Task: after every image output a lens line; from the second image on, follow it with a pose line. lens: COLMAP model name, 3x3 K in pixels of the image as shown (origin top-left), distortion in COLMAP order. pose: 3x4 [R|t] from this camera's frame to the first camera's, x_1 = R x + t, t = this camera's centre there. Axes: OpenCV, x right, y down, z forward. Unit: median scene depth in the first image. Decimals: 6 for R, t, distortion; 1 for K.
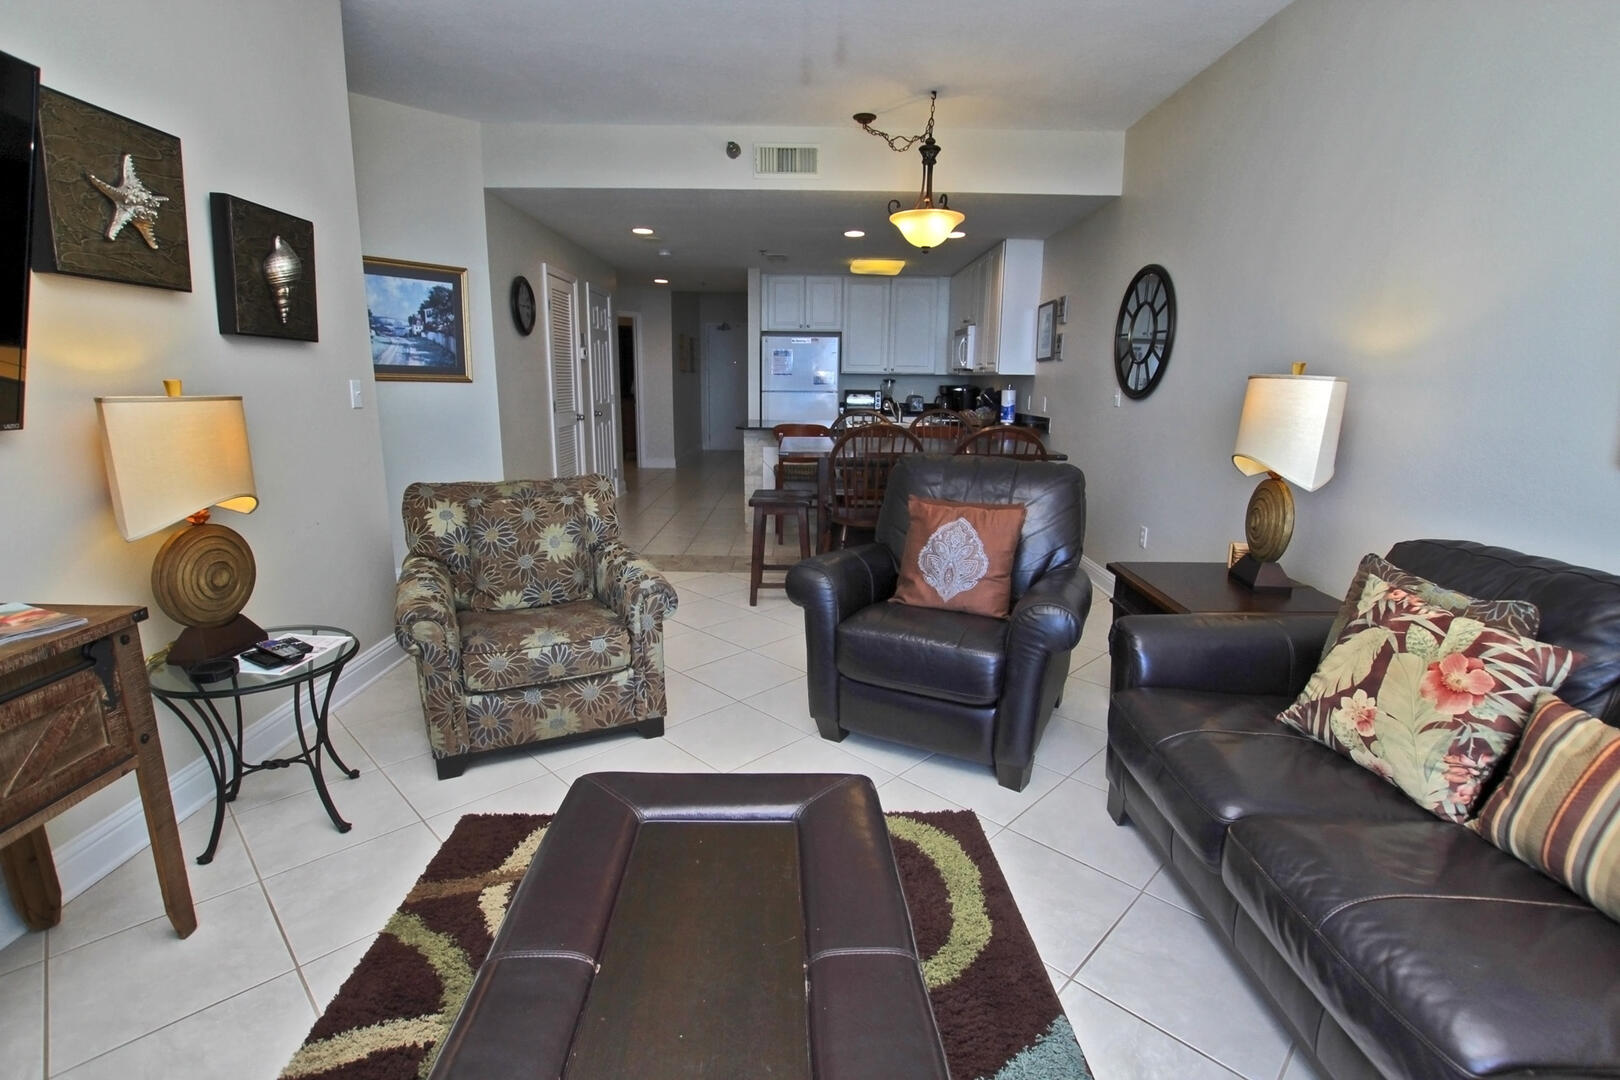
lens RADIAL K [[752.5, 0, 810.3], [0, 752.5, 541.9], [0, 0, 1]] dist [-0.034255, 0.005082]
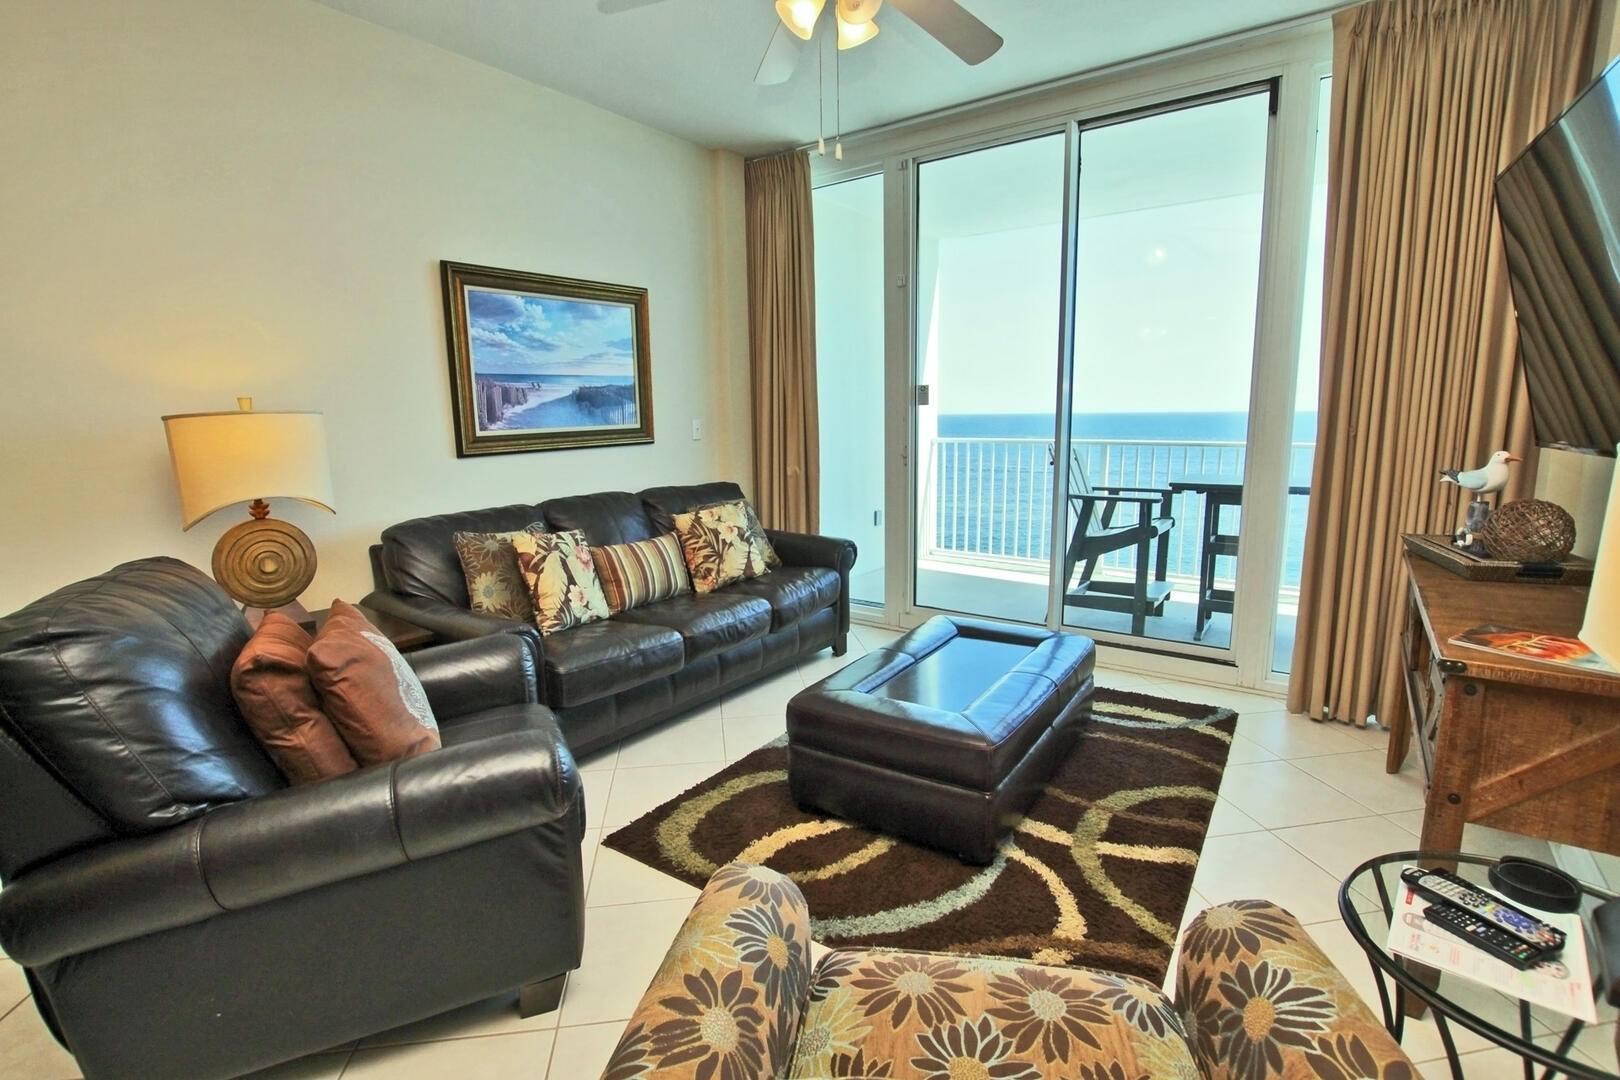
lens RADIAL K [[752.5, 0, 810.3], [0, 752.5, 541.9], [0, 0, 1]] dist [-0.034255, 0.005082]
pose [[-0.805097, -0.100707, 0.584532, -0.202914], [0.132245, 0.930198, 0.342407, -0.117616], [-0.578213, 0.352972, -0.735582, 0.531130]]
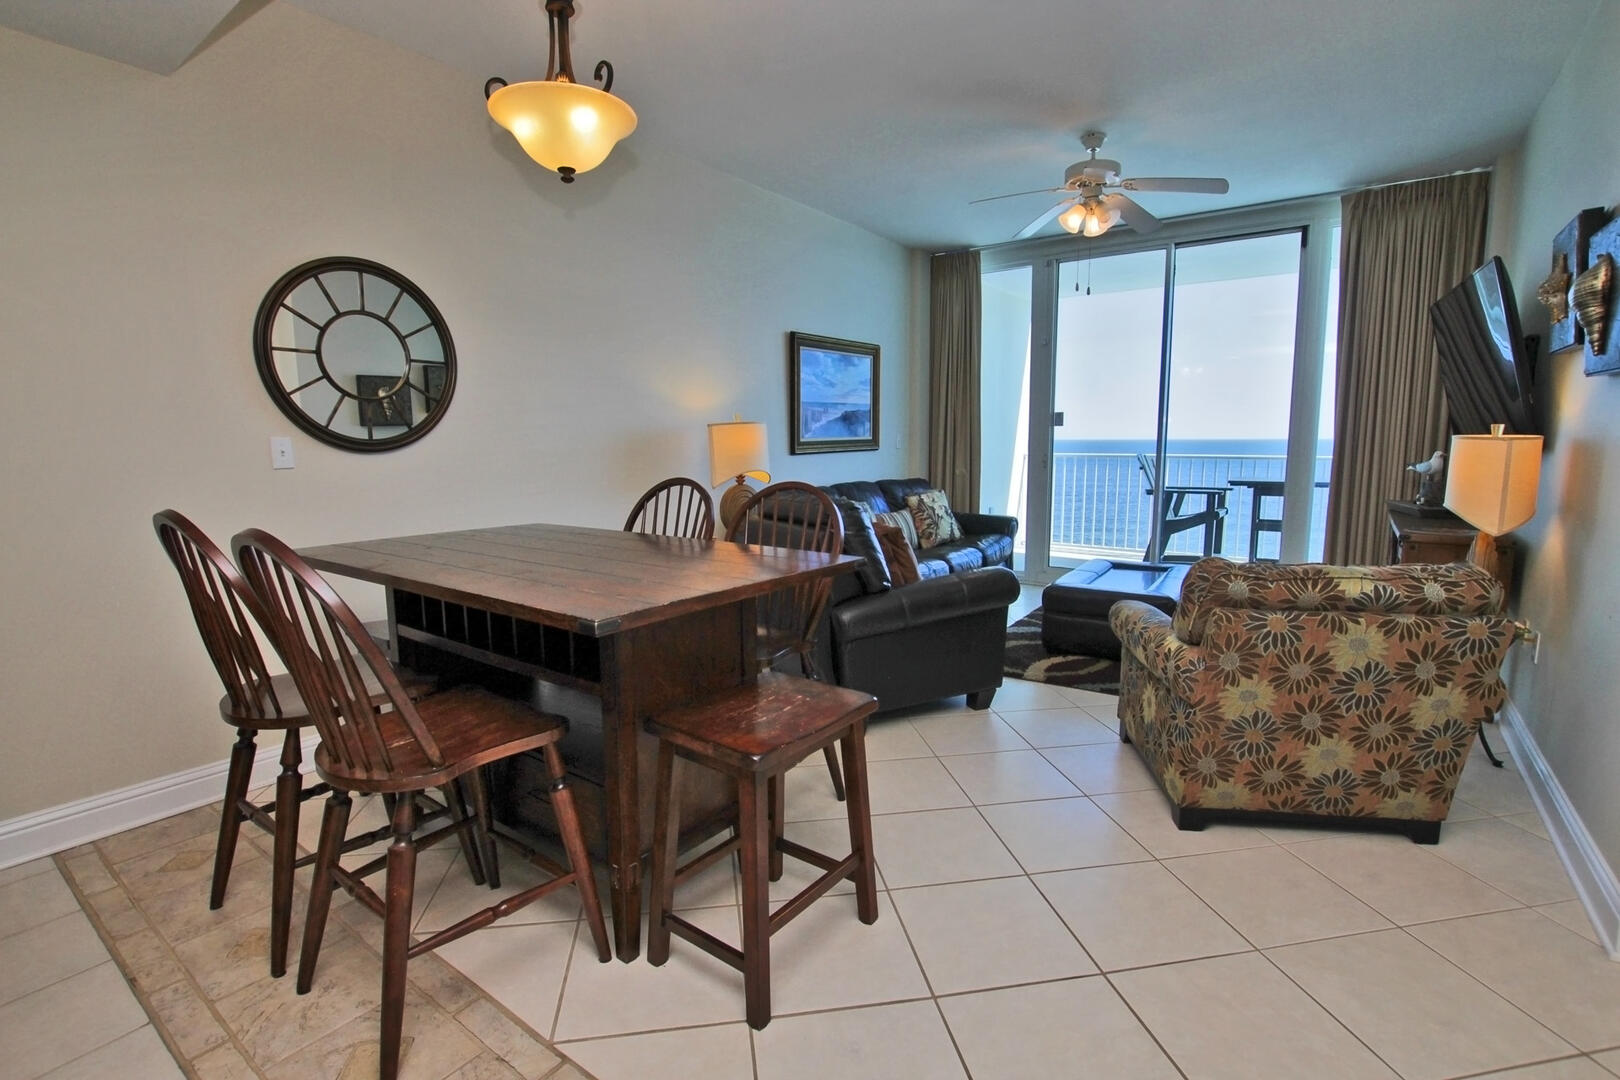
lens RADIAL K [[752.5, 0, 810.3], [0, 752.5, 541.9], [0, 0, 1]] dist [-0.034255, 0.005082]
pose [[-0.805577, -0.087123, 0.586051, -0.201356], [0.125032, 0.941857, 0.311885, -0.190578], [-0.579148, 0.324522, -0.747845, 0.901938]]
